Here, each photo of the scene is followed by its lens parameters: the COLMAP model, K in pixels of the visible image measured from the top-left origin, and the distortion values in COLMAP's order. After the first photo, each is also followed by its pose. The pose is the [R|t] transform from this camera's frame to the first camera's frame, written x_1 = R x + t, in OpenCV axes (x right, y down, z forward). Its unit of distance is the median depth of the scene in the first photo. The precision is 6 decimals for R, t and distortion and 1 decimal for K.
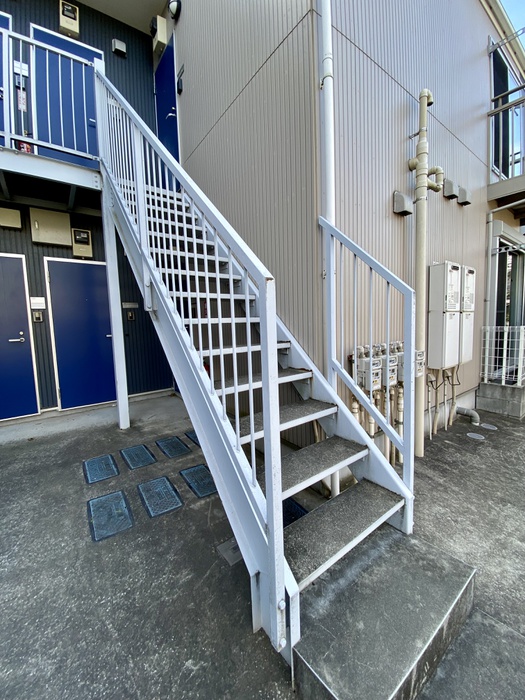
lens RADIAL K [[284.7, 0, 261.0], [0, 284.7, 346.7], [0, 0, 1]] dist [0.025415, -0.020552]
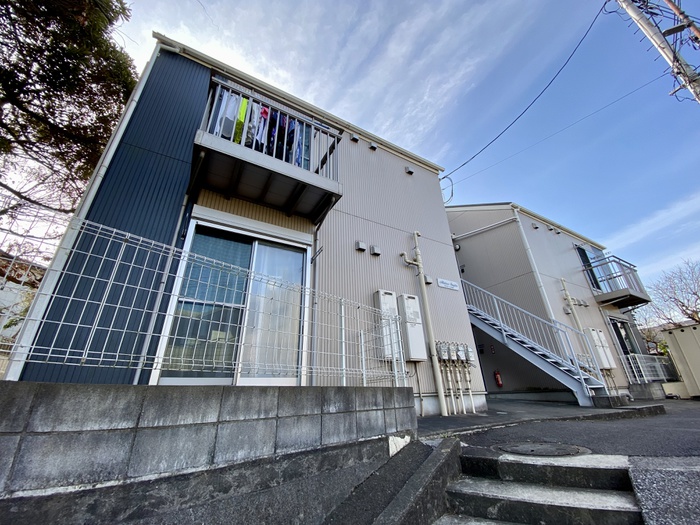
lens RADIAL K [[284.7, 0, 348.7], [0, 284.7, 258.4], [0, 0, 1]] dist [0.025415, -0.020552]
pose [[0.993946, -0.051959, -0.096810, -1.103828], [-0.003860, 0.864060, -0.503375, 0.428779], [0.109804, 0.500701, 0.858628, -1.600019]]
